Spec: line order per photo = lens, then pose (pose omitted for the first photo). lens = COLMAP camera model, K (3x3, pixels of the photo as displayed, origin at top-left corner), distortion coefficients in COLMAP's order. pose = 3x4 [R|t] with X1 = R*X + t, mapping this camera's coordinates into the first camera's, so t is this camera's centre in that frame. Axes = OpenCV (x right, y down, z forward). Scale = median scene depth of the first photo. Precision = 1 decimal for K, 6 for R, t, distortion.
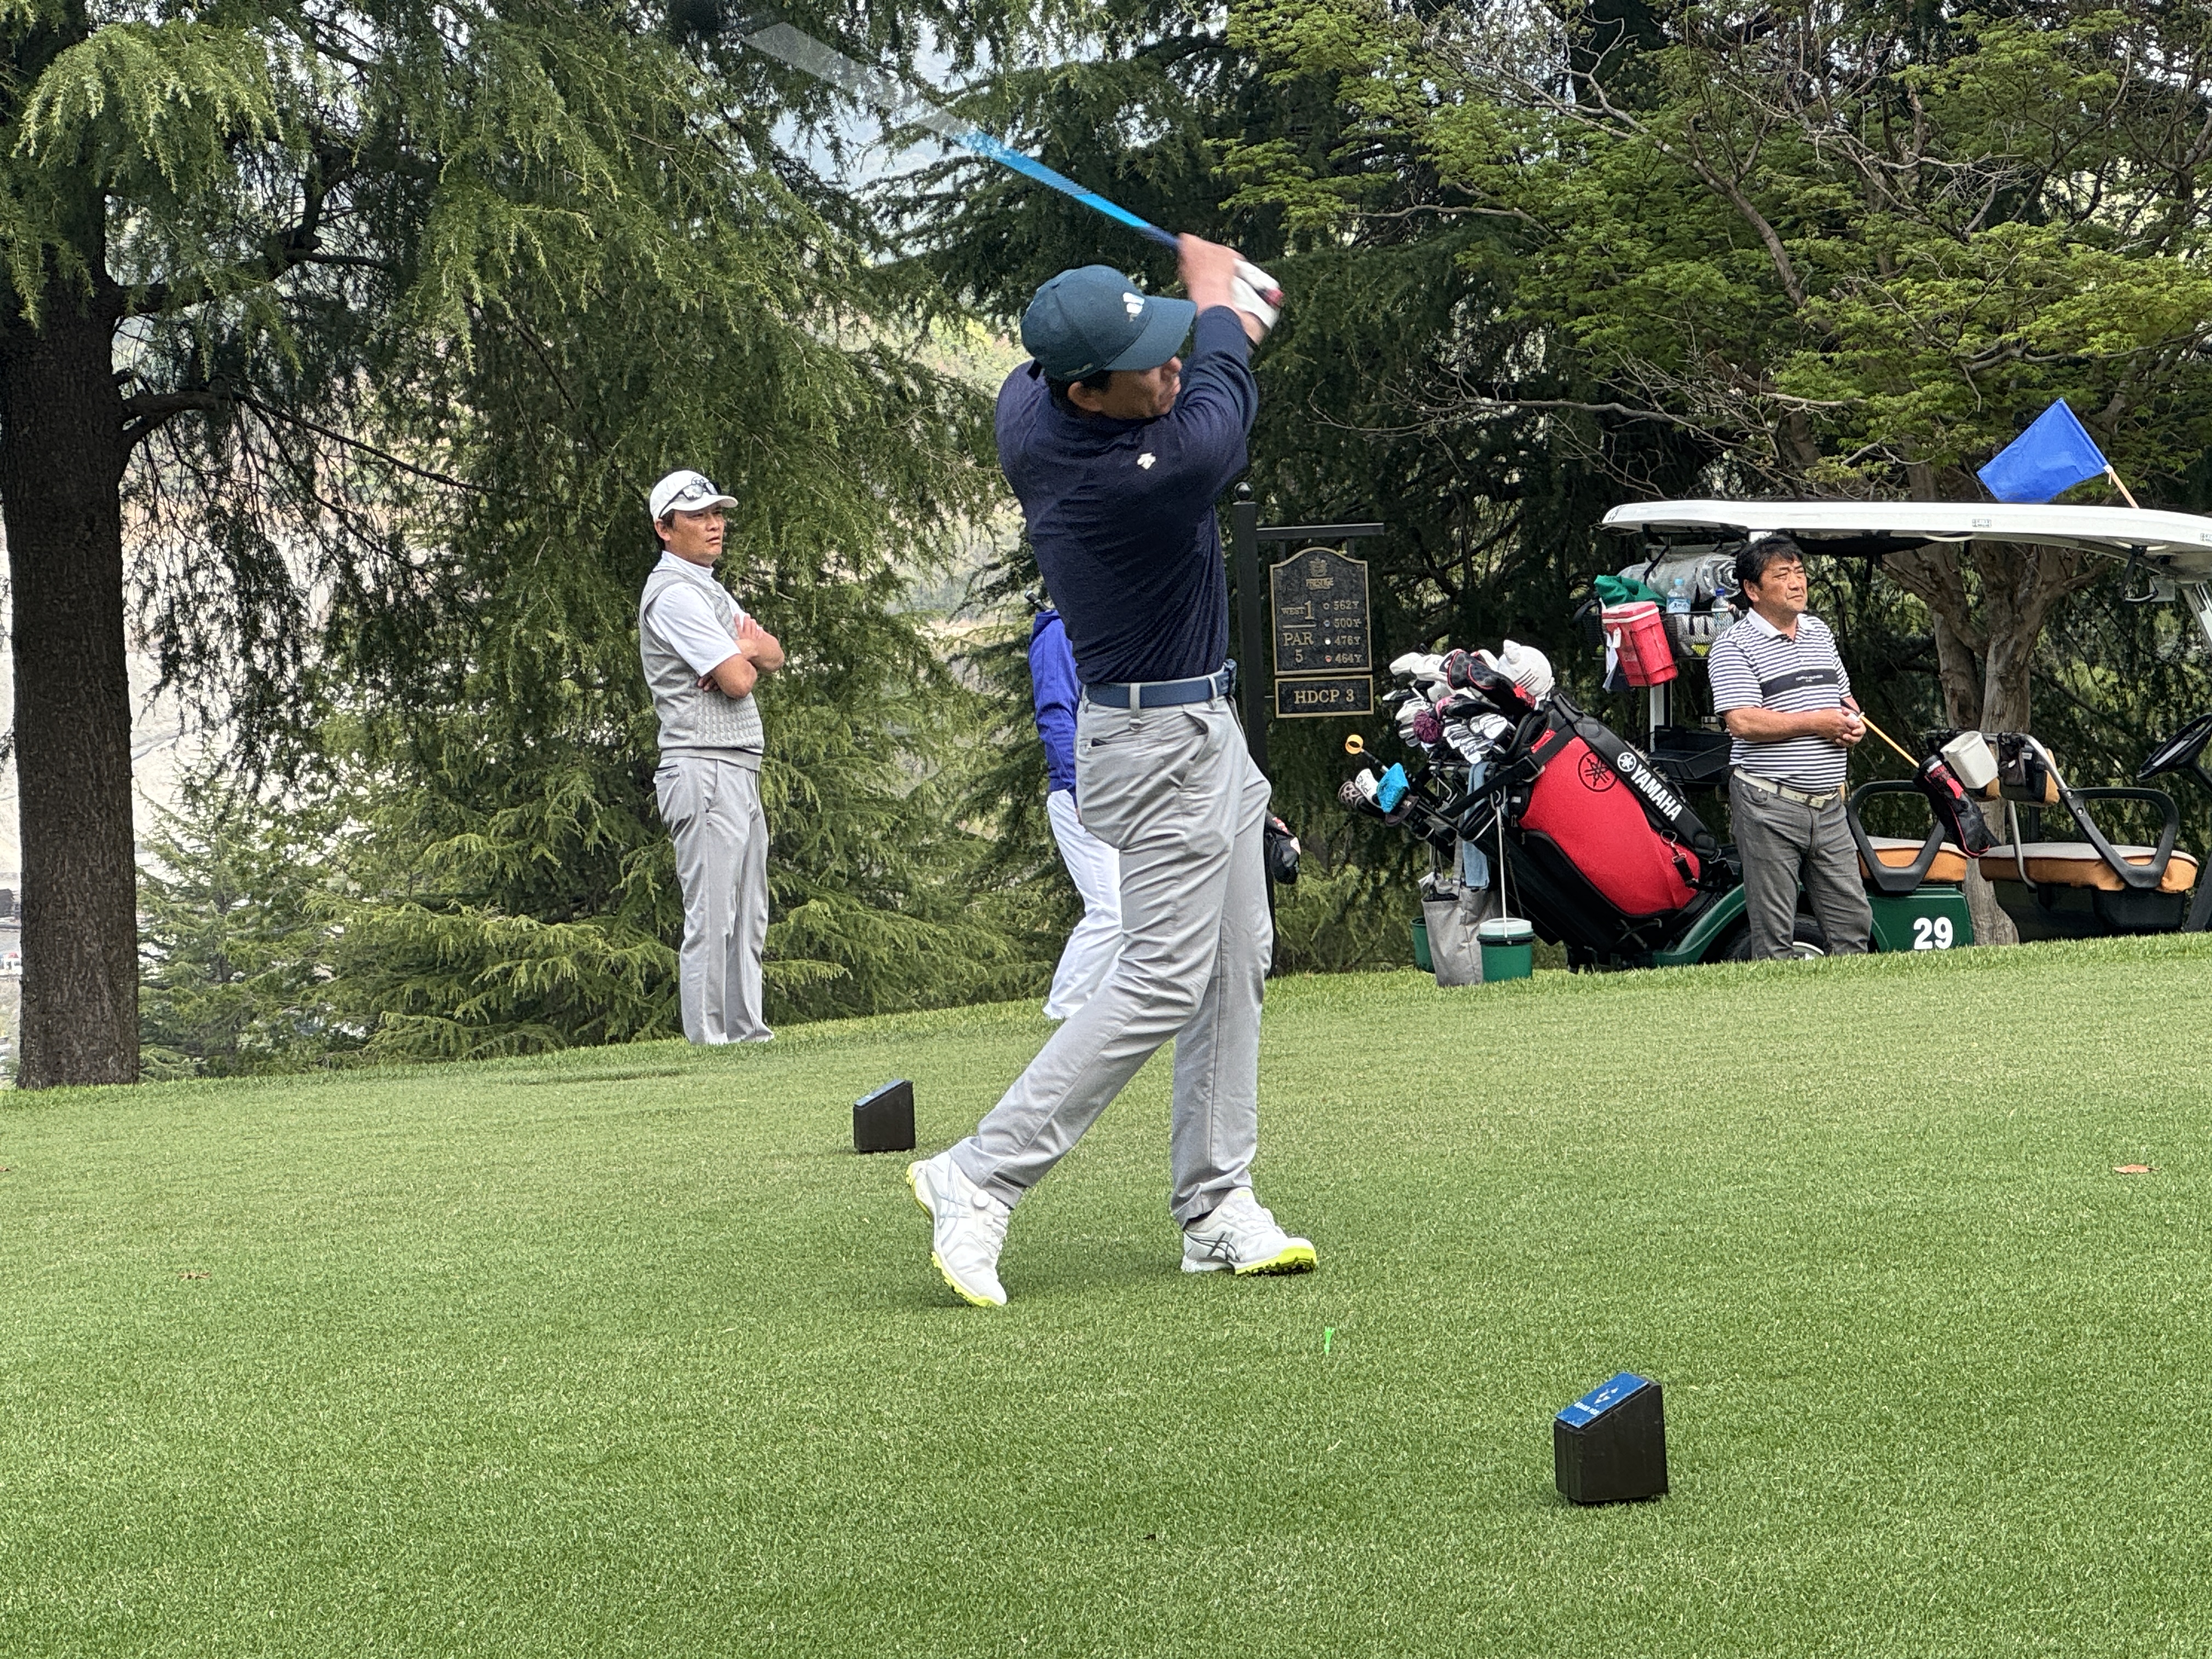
lens RADIAL K [[6852.4, 0, 1090.8], [0, 6852.4, 861.5], [0, 0, 1]] dist [-0.556686, 15.438133]
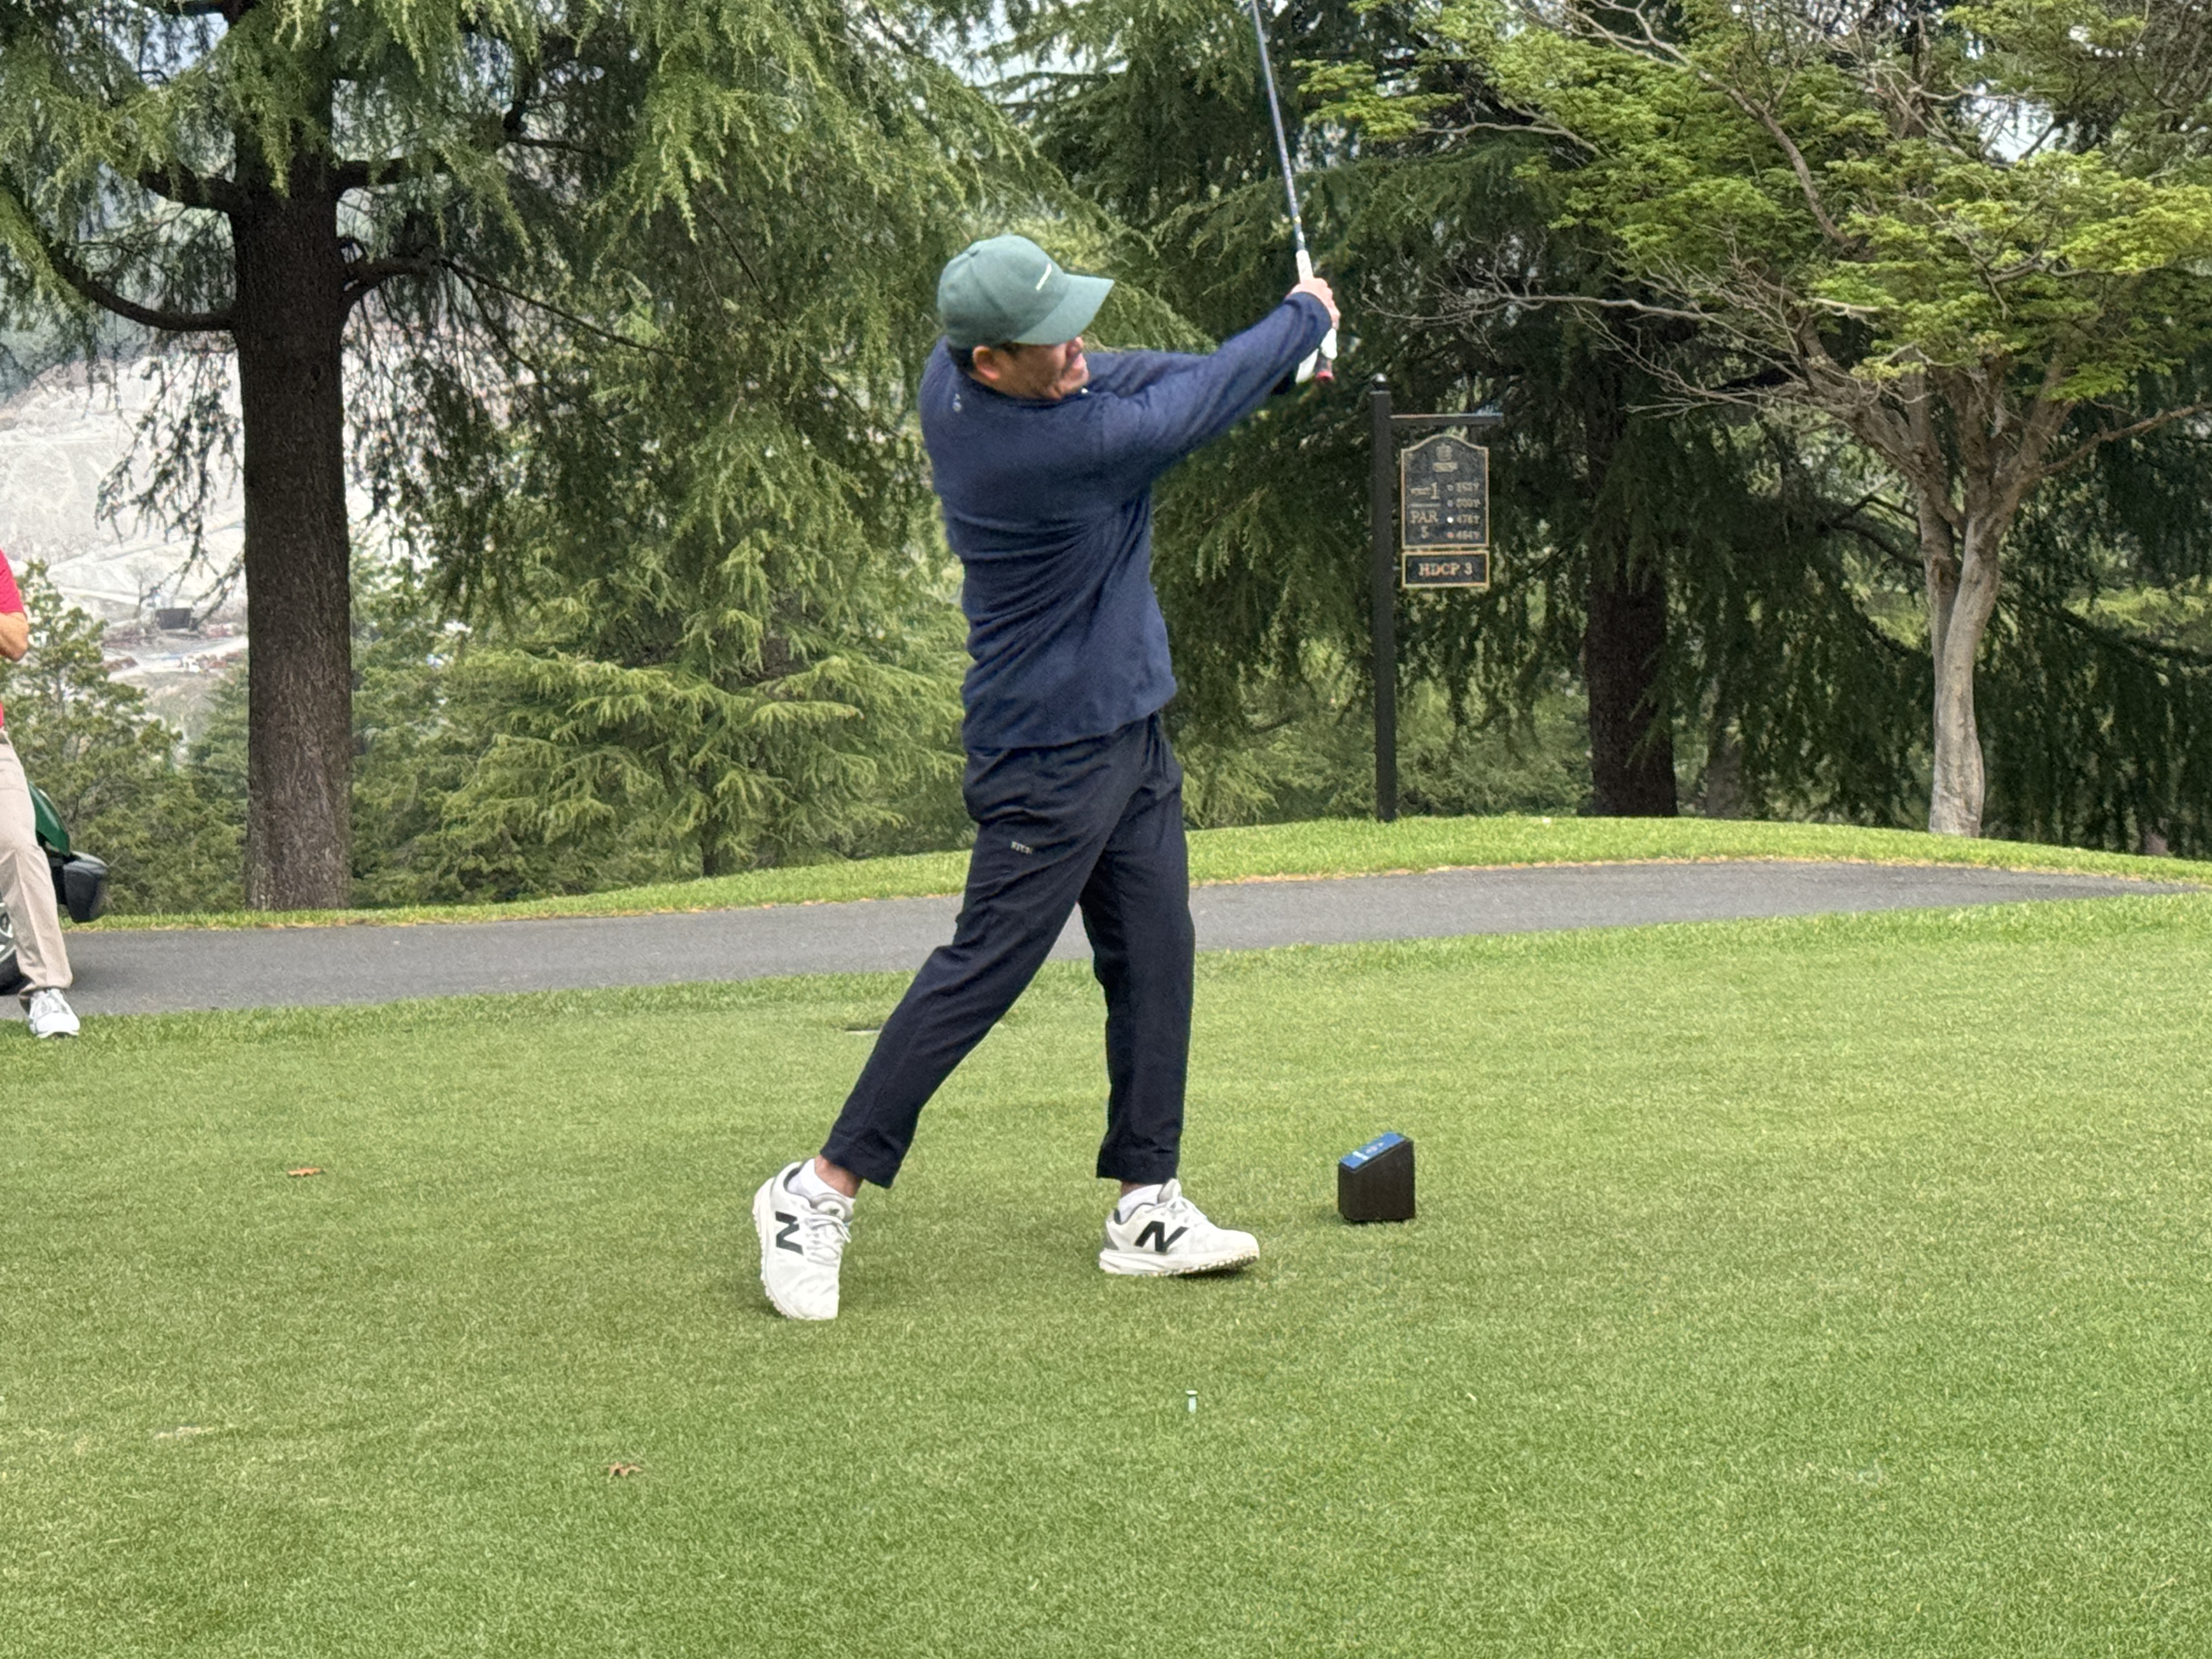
lens RADIAL K [[4821.7, 0, 1115.4], [0, 4821.7, 858.2], [0, 0, 1]] dist [0.148270, -0.082809]
pose [[0.999122, 0.023292, 0.034827, -0.039033], [-0.025180, 0.998180, 0.054788, -0.016080], [-0.033487, -0.055617, 0.997890, 0.185371]]
